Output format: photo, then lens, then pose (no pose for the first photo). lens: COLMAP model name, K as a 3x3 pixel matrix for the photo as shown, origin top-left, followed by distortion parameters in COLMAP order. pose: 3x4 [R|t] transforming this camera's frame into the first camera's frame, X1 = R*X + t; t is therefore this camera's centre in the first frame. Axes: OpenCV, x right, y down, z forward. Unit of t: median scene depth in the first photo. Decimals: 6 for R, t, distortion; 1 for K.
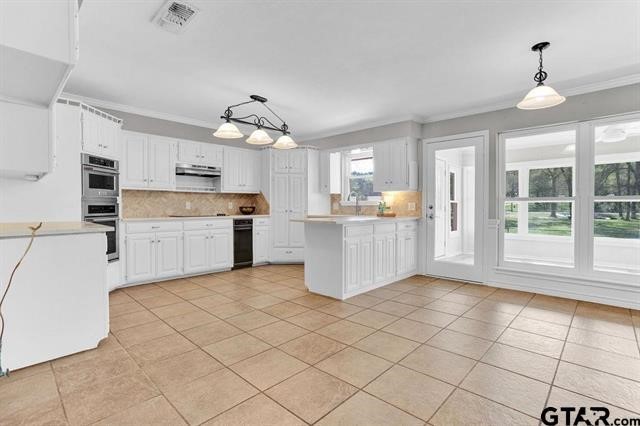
lens RADIAL K [[306.8, 0, 321.3], [0, 306.8, 212.0], [0, 0, 1]] dist [-0.018499, 0.004419]
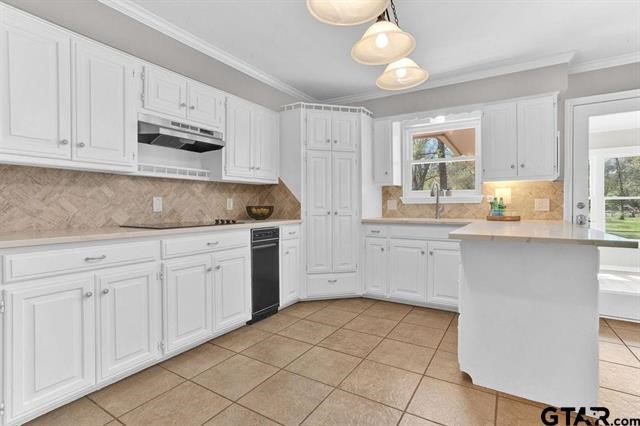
lens RADIAL K [[306.8, 0, 323.0], [0, 306.8, 207.7], [0, 0, 1]] dist [-0.018499, 0.004419]
pose [[0.977023, -0.005689, 0.213057, -0.270370], [0.008470, 0.999890, -0.012142, -0.006594], [-0.212964, 0.013668, 0.976964, 0.440994]]
